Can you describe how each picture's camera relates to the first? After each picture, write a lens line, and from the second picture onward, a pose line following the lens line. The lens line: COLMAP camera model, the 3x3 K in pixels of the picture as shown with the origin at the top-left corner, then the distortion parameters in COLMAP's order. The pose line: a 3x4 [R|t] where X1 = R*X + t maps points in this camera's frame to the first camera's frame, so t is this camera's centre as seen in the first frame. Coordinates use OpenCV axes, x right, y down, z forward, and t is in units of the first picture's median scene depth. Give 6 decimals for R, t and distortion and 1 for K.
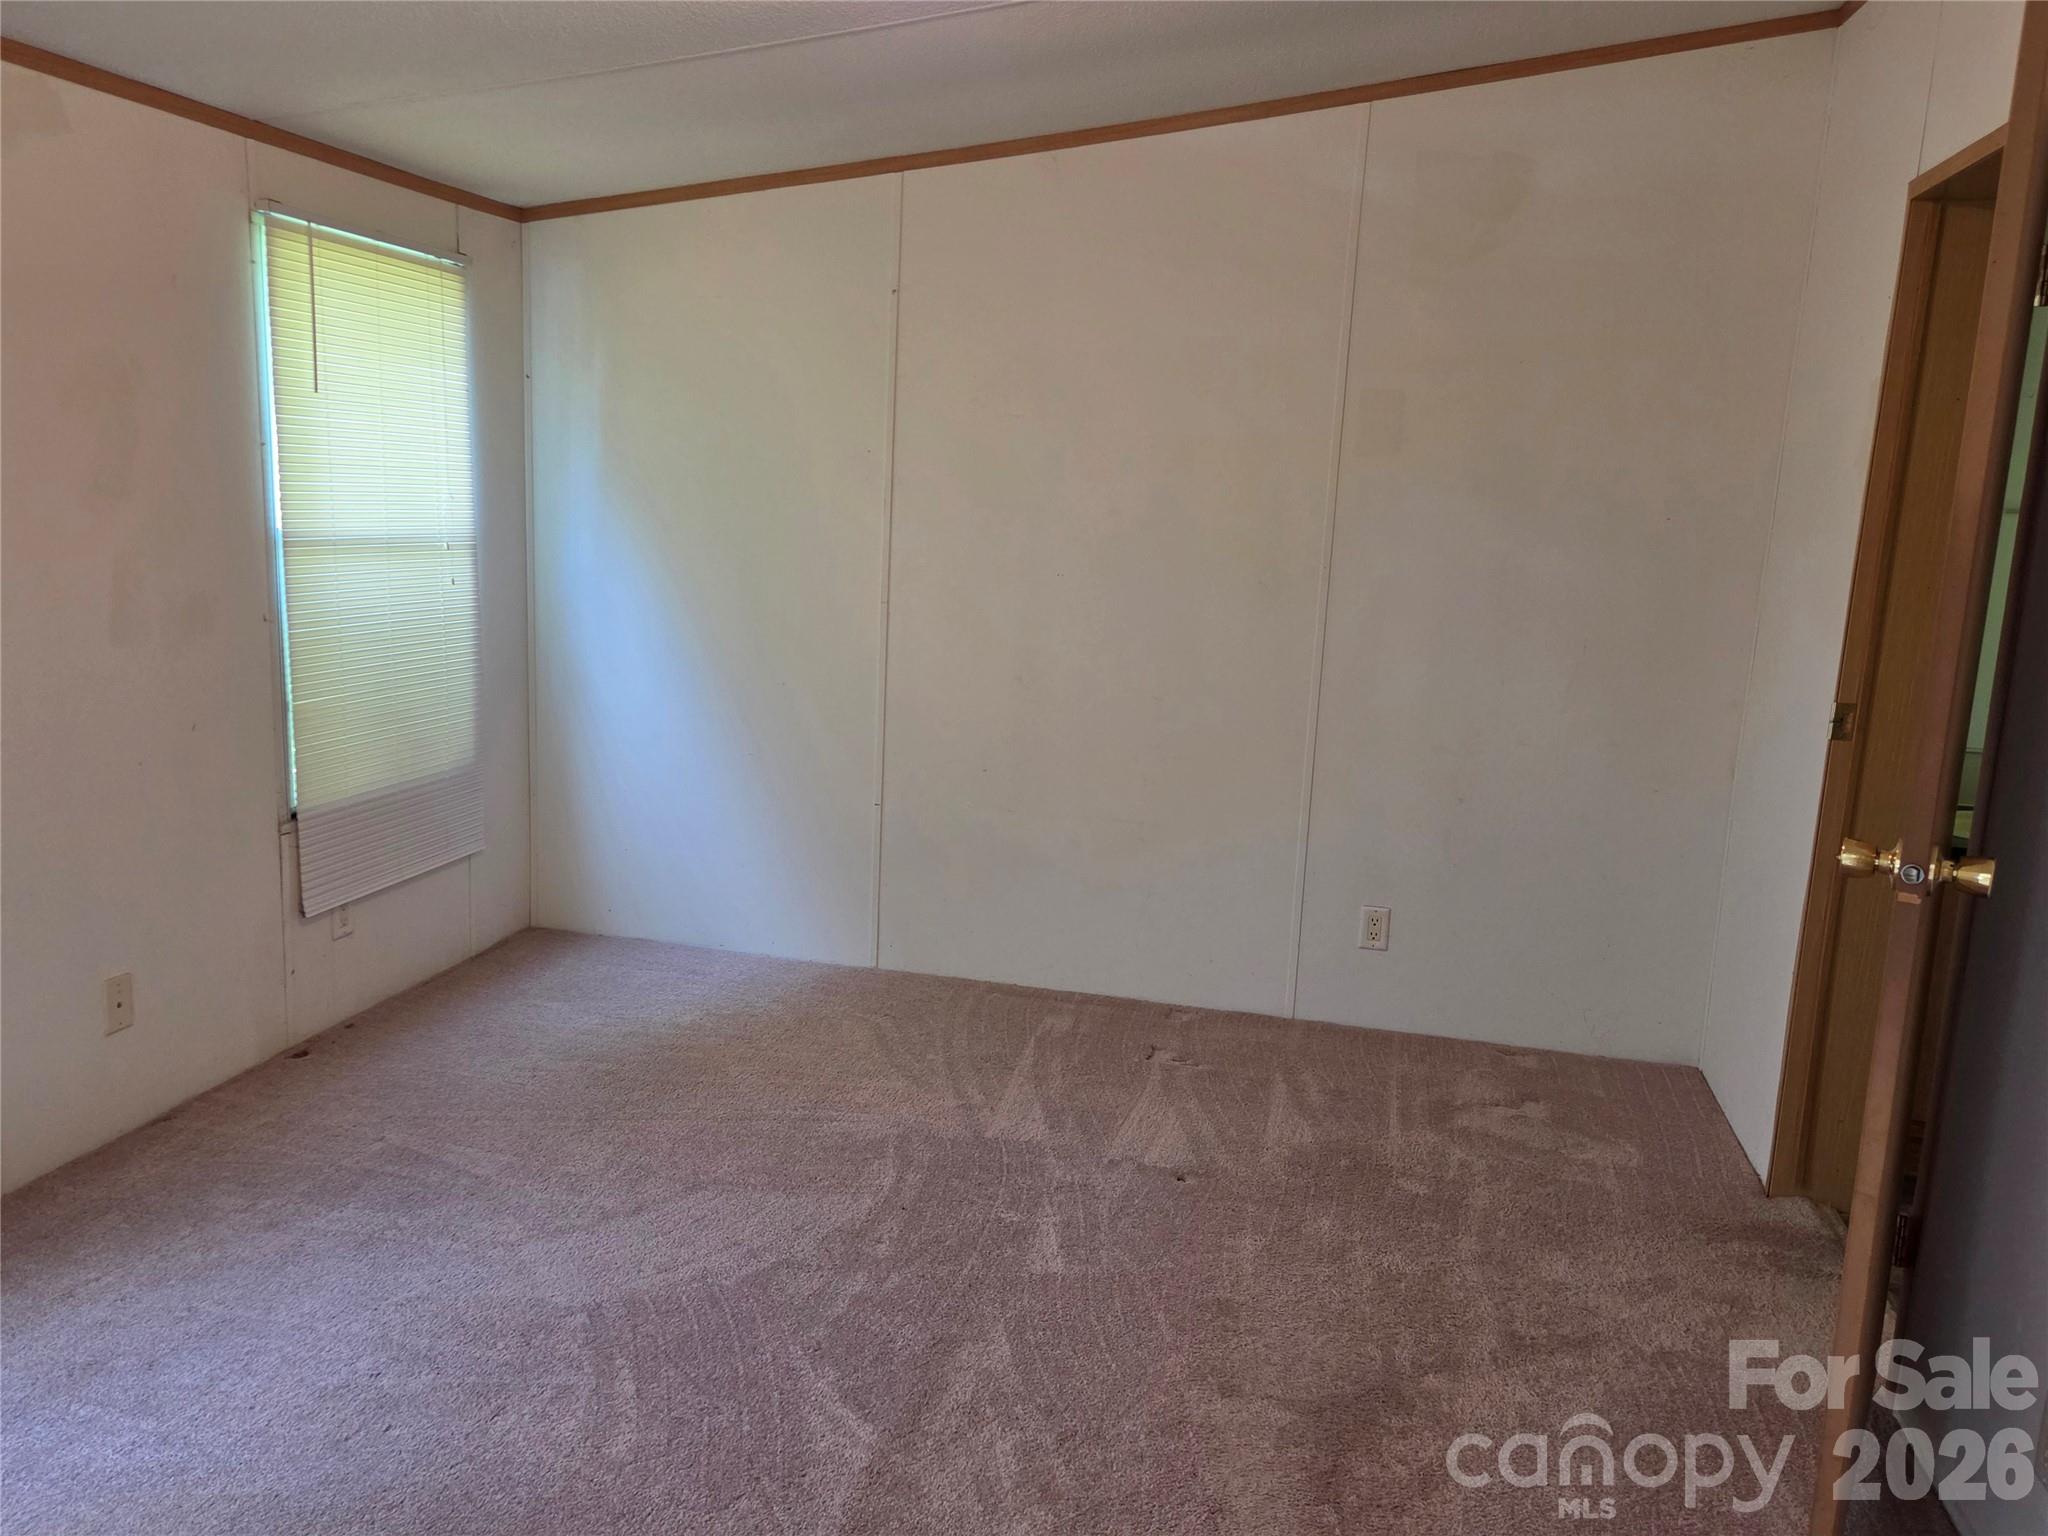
lens RADIAL K [[1481.3, 0, 1022.8], [0, 1481.3, 774.5], [0, 0, 1]] dist [-0.002025, -0.001273]
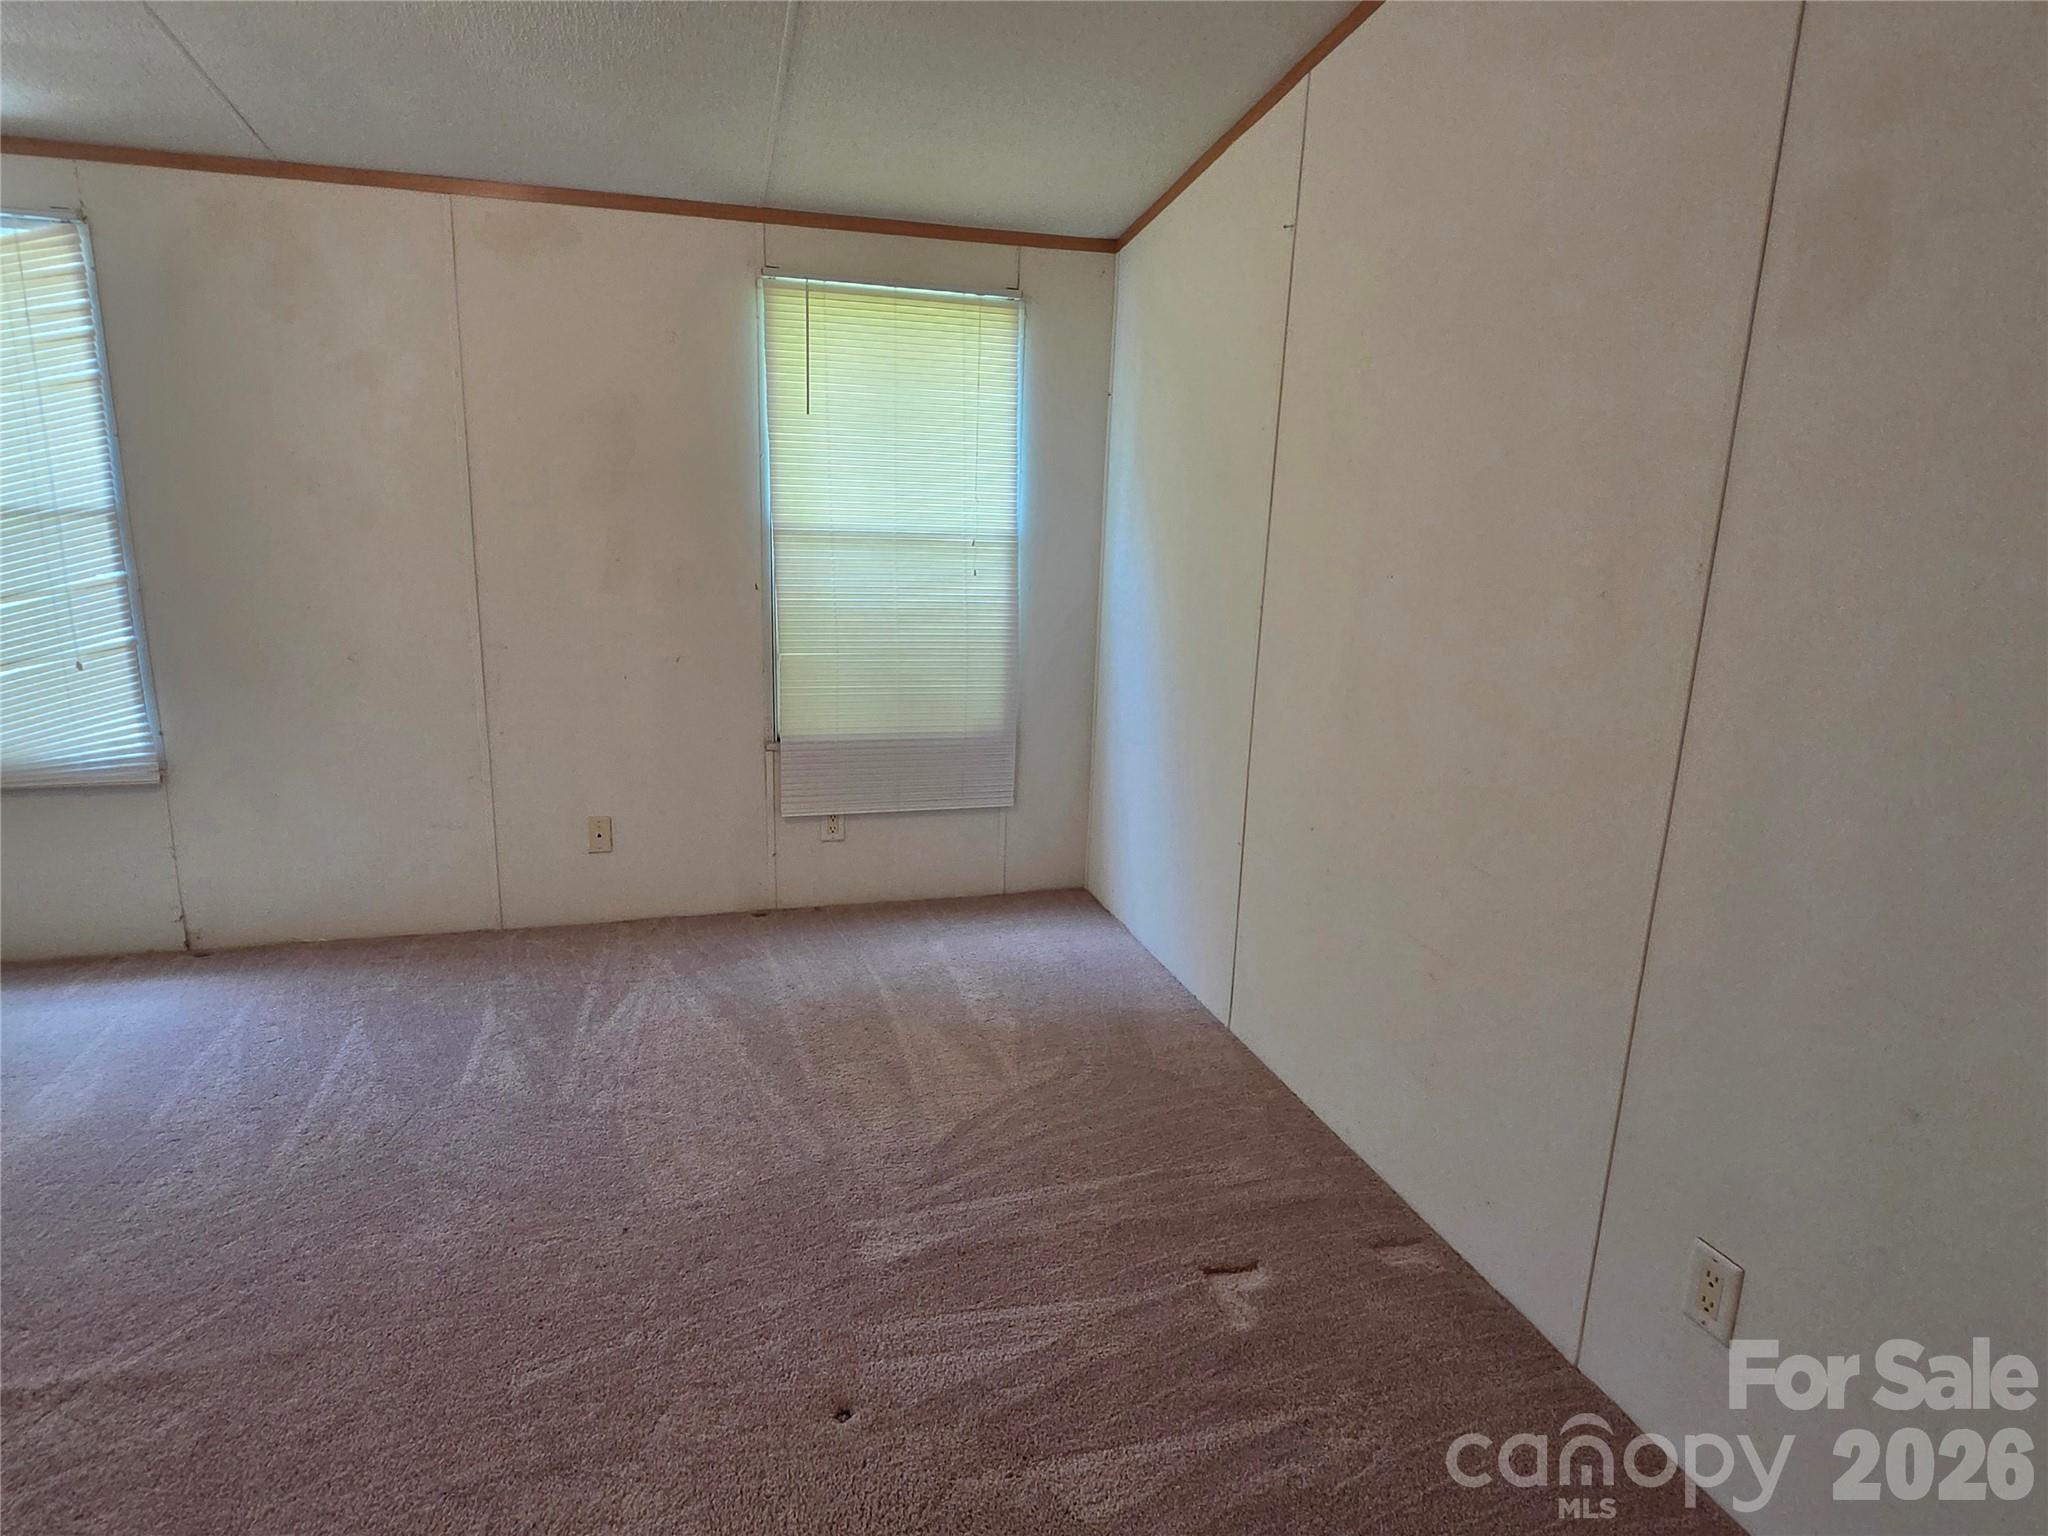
lens RADIAL K [[1128.3, 0, 1023.2], [0, 1128.3, 749.9], [0, 0, 1]] dist [0.003944, 0.000743]
pose [[0.504478, 0.155387, -0.849328, 0.475273], [-0.172306, 0.982005, 0.077315, -0.077391], [0.846057, 0.107341, 0.522173, 0.654230]]
